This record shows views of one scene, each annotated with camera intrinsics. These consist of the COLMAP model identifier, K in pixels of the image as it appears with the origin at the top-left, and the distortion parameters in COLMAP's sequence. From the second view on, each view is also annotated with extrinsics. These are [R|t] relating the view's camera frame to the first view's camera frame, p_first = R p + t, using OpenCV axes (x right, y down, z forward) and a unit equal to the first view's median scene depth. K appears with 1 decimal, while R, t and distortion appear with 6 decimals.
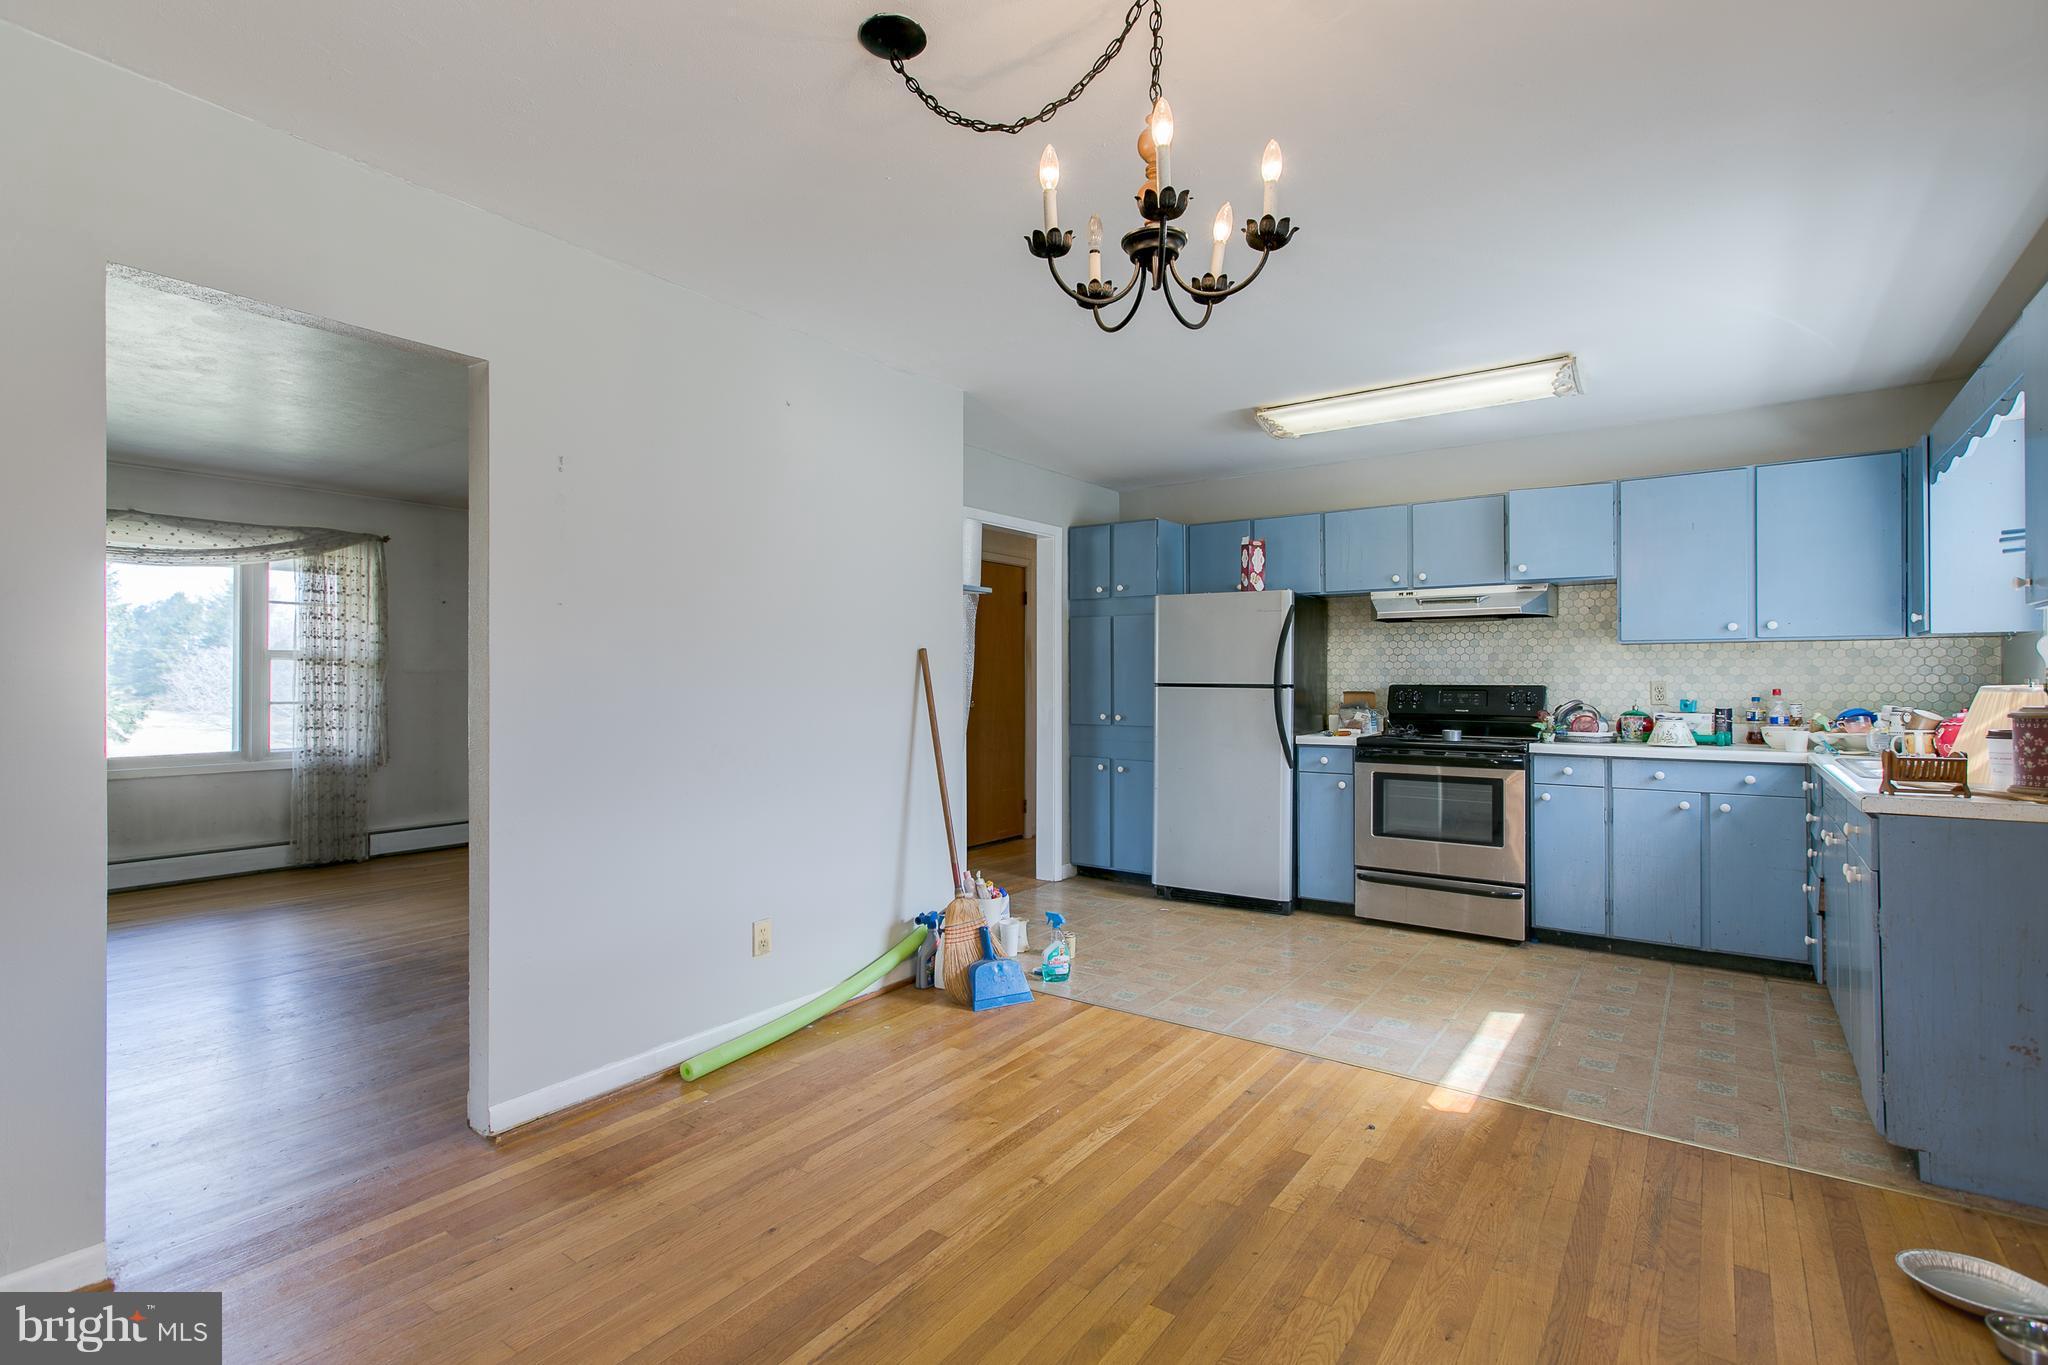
lens RADIAL K [[941.6, 0, 1017.9], [0, 941.6, 682.4], [0, 0, 1]] dist [0.004856, 0.000549]
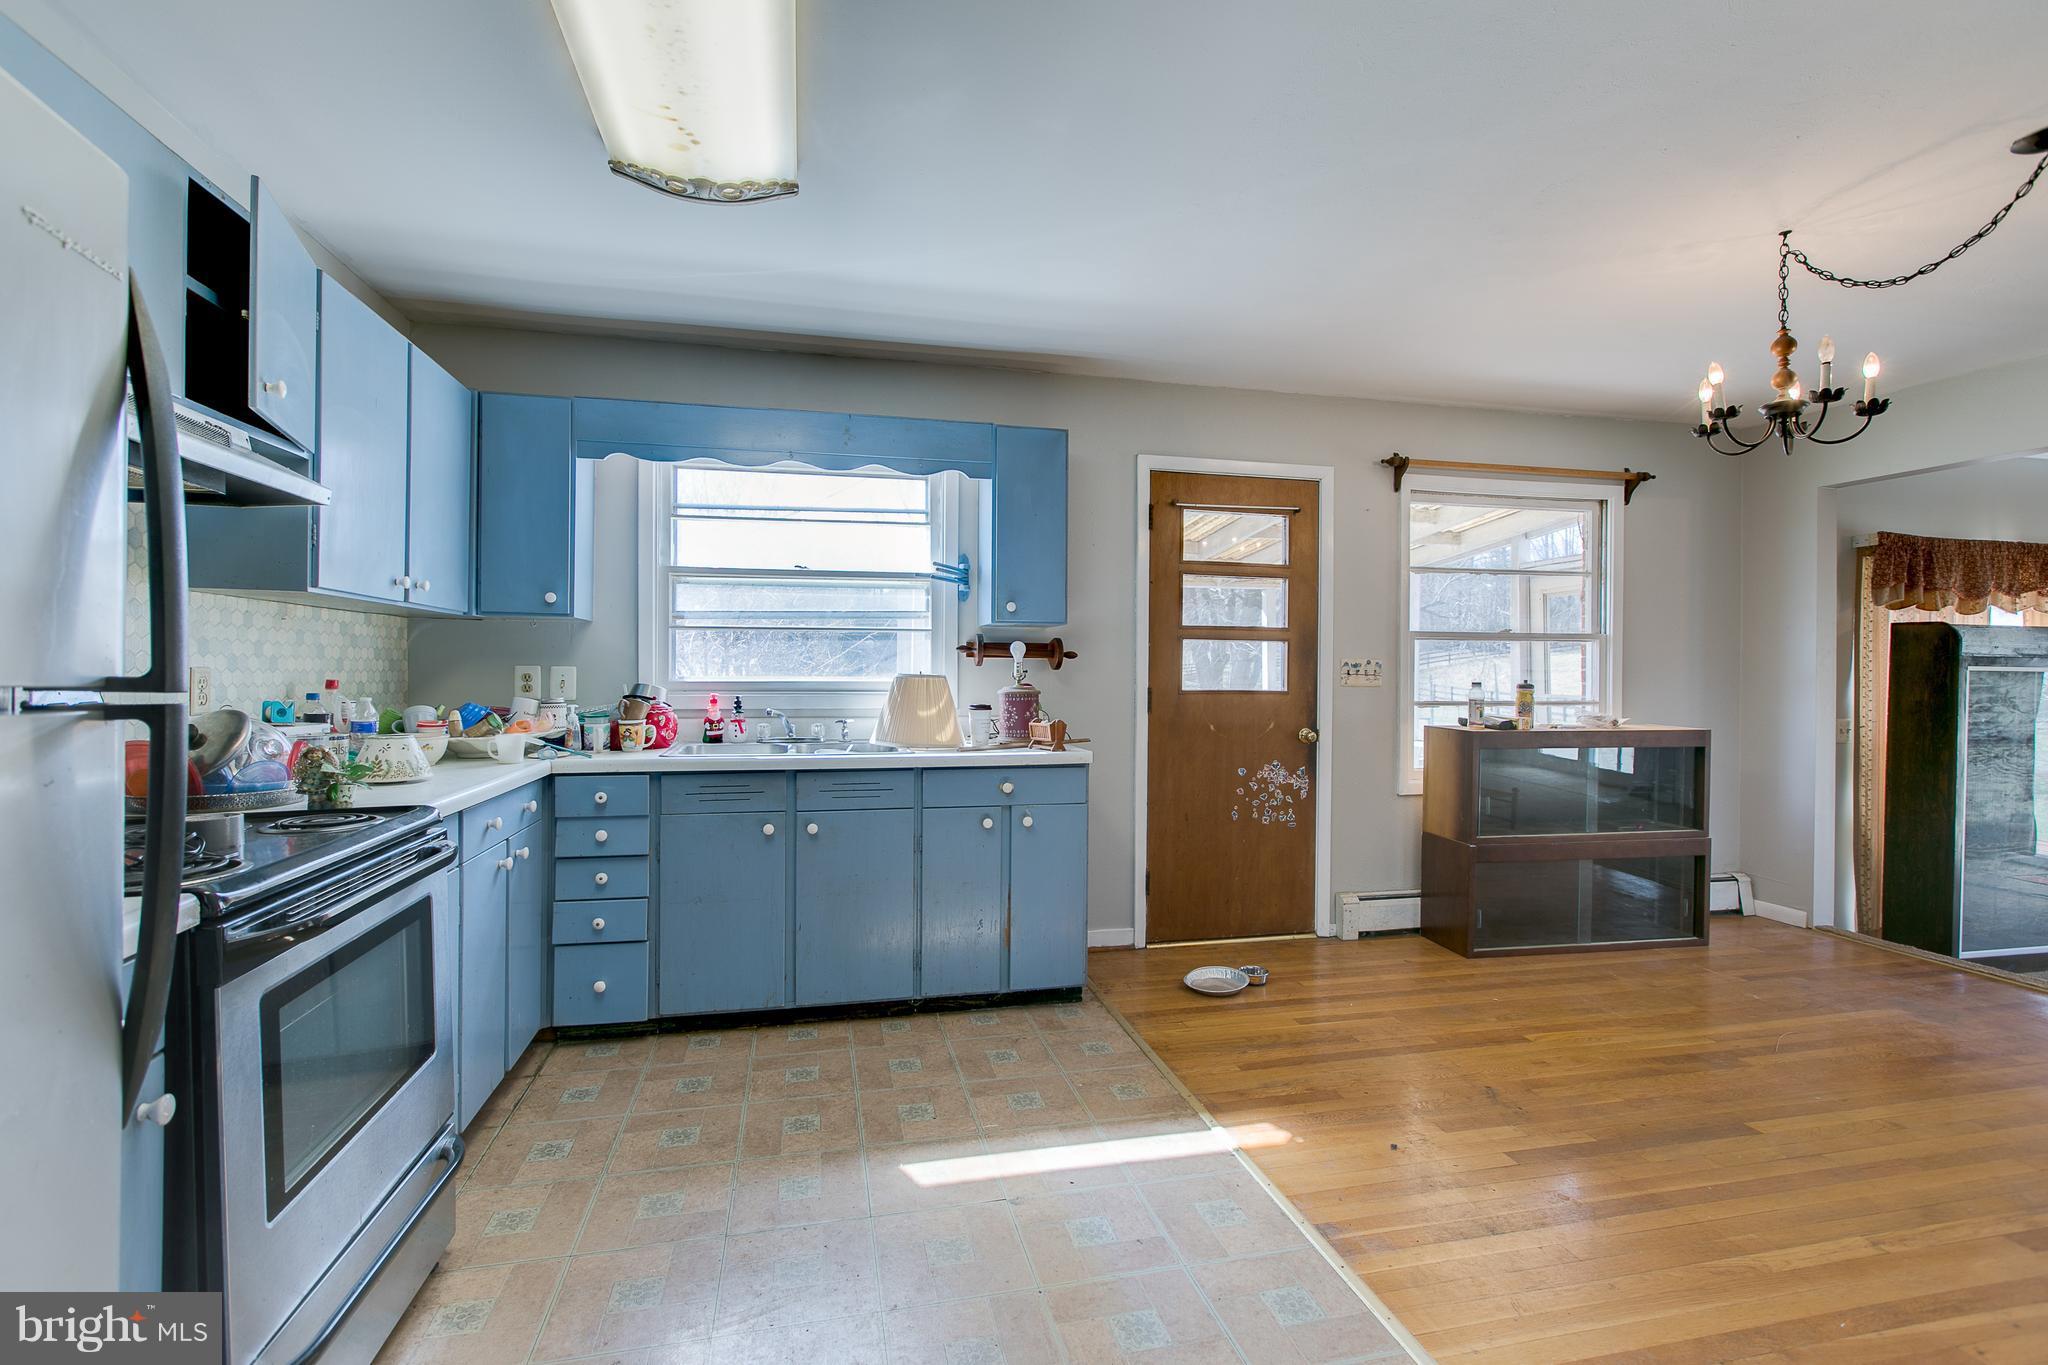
lens RADIAL K [[941.6, 0, 1007.0], [0, 941.6, 676.5], [0, 0, 1]] dist [0.004856, 0.000549]
pose [[-0.759031, -0.008973, 0.650992, 0.052920], [-0.005284, 0.999957, 0.007622, -0.001958], [-0.651033, 0.002345, -0.759046, 1.683352]]
